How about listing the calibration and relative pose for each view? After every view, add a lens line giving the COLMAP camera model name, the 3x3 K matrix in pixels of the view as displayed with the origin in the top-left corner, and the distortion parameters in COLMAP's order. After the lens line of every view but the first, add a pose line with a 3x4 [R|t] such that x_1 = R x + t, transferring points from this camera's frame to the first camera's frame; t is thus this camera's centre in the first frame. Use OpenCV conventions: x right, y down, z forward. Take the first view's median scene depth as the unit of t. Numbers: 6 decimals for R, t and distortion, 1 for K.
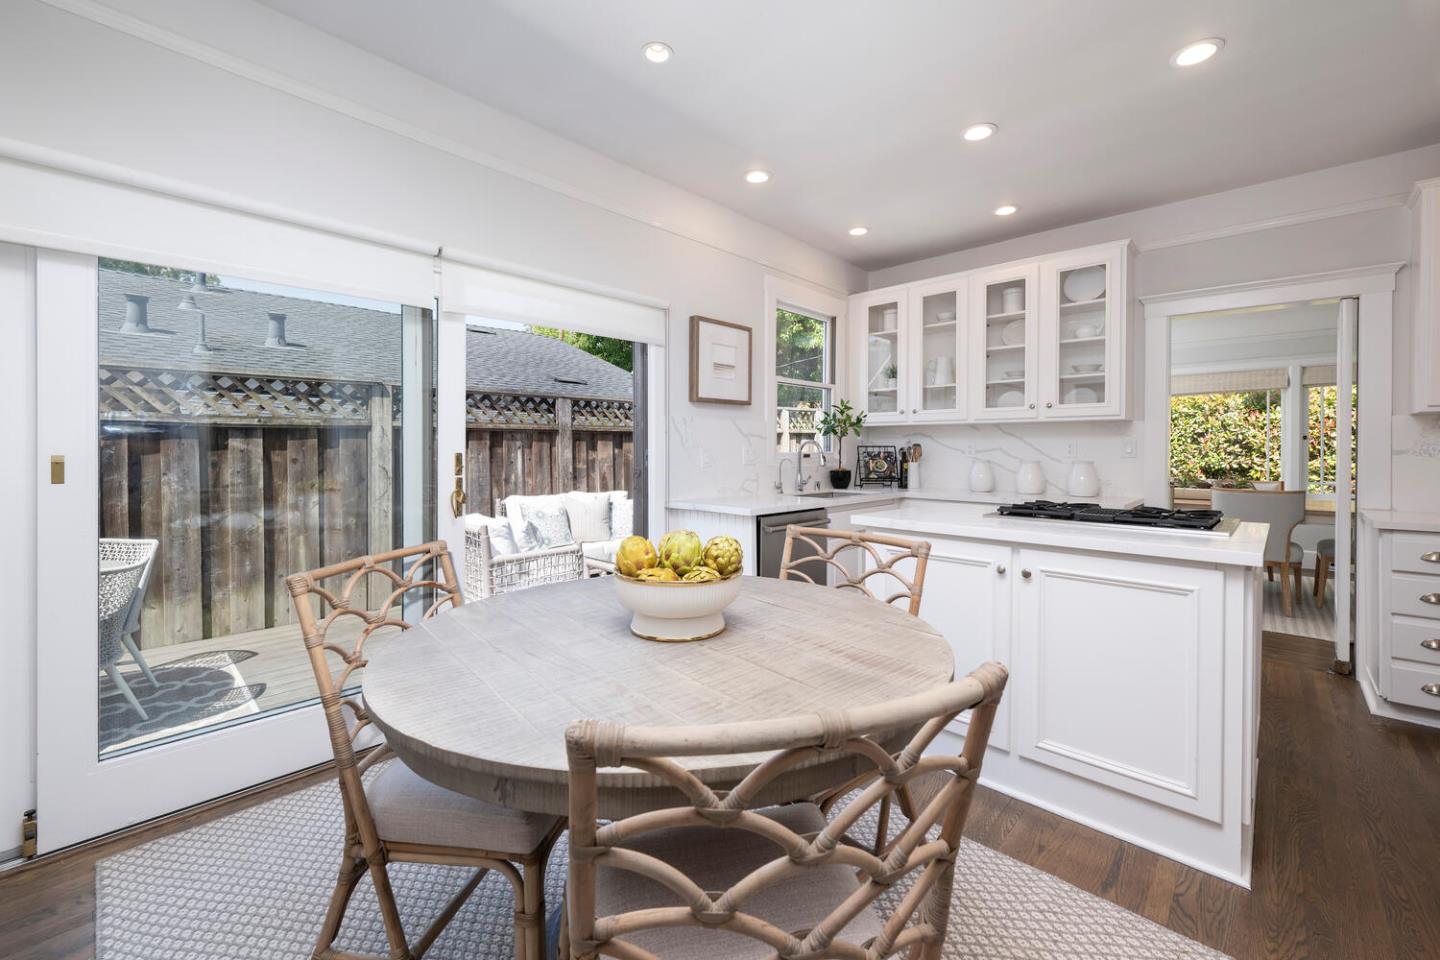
lens RADIAL K [[598.2, 0, 726.1], [0, 598.2, 455.0], [0, 0, 1]] dist [-0.000640, 0.000434]
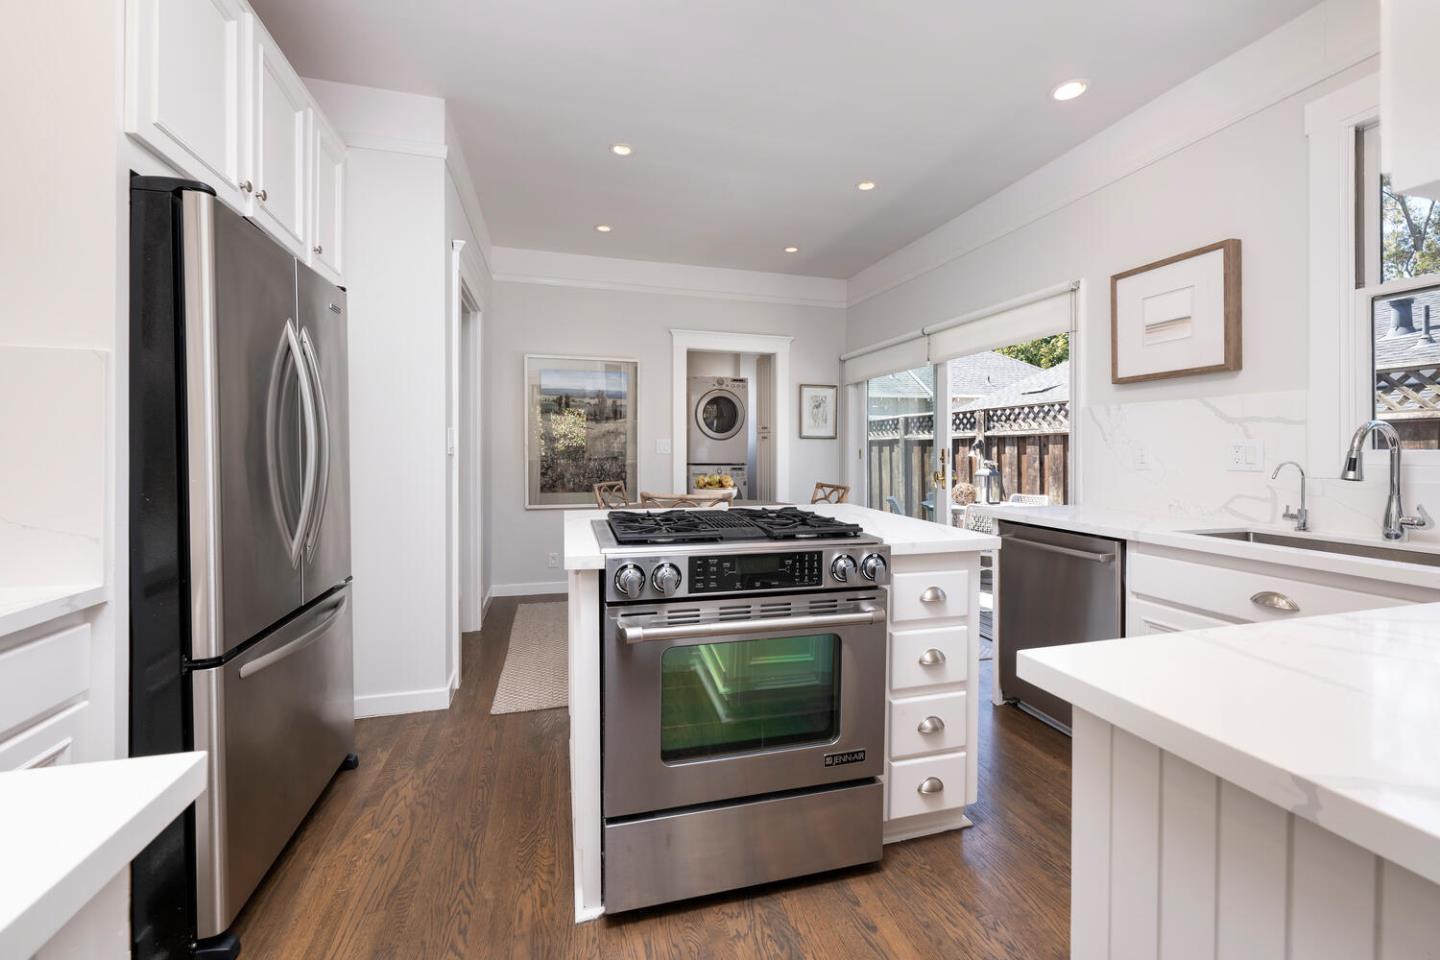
lens RADIAL K [[598.2, 0, 739.4], [0, 598.2, 451.9], [0, 0, 1]] dist [-0.000640, 0.000434]
pose [[-0.497977, 0.001504, -0.867189, 0.712610], [-0.009325, 0.999931, 0.007090, -0.002825], [0.867140, 0.011617, -0.497928, 0.783714]]
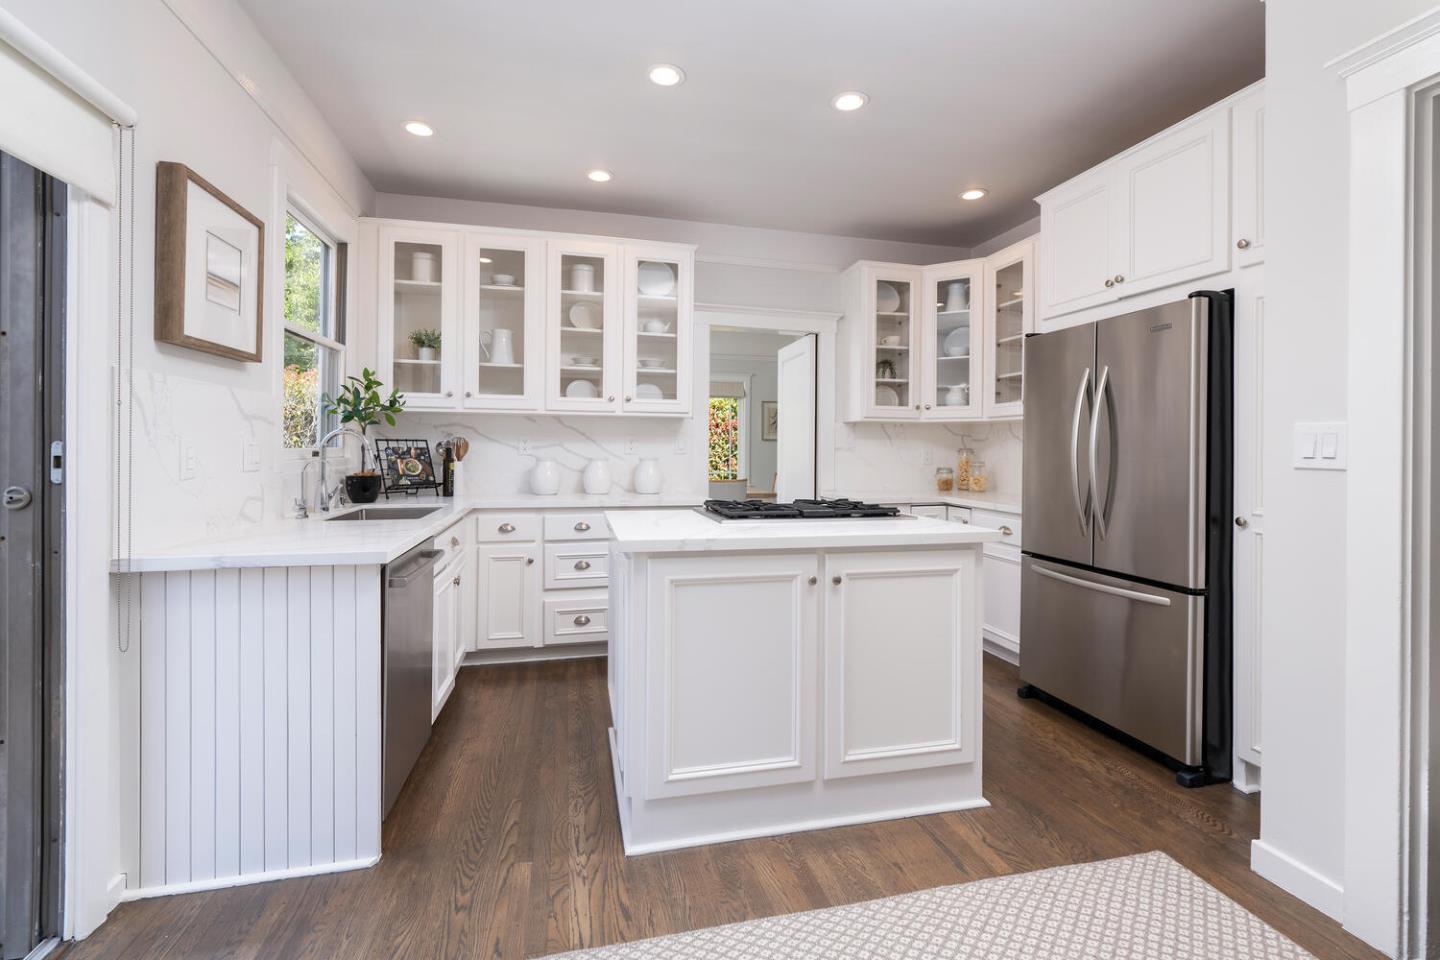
lens RADIAL K [[646.0, 0, 731.8], [0, 646.0, 445.1], [0, 0, 1]] dist [0.015780, 0.000051]
pose [[0.535258, 0.002549, 0.844685, -0.208465], [0.001485, 0.999991, -0.003959, -0.005130], [-0.844687, 0.003373, 0.535250, 0.279008]]
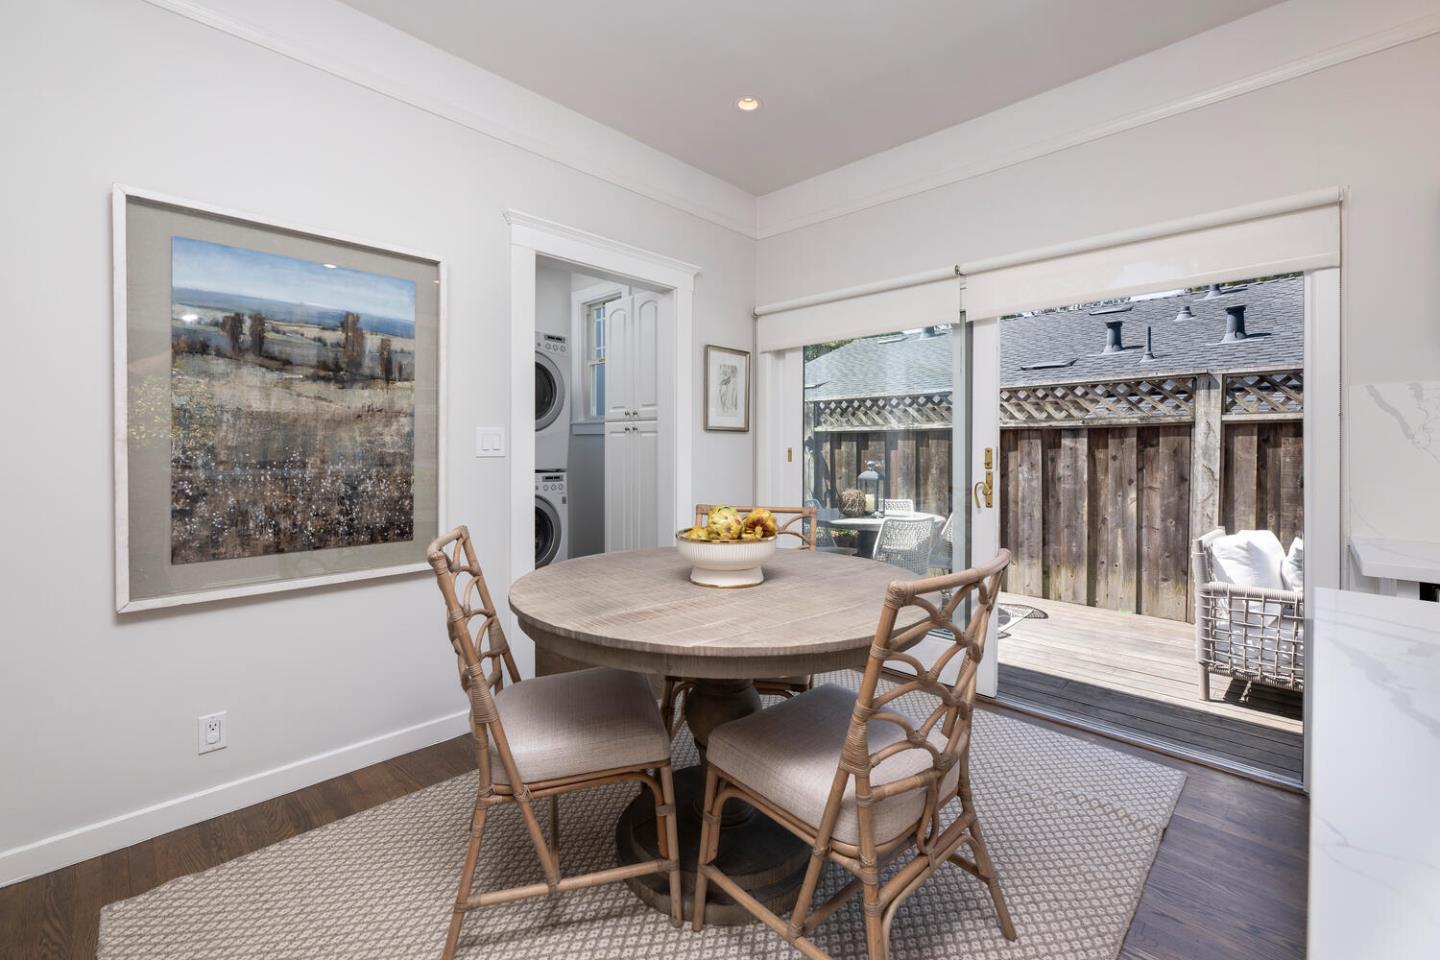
lens RADIAL K [[598.2, 0, 730.2], [0, 598.2, 445.4], [0, 0, 1]] dist [-0.000640, 0.000434]
pose [[-0.012050, -0.003080, -0.999923, 0.367335], [-0.011534, 0.999929, -0.002941, -0.001927], [0.999861, 0.011498, -0.012085, 0.332752]]
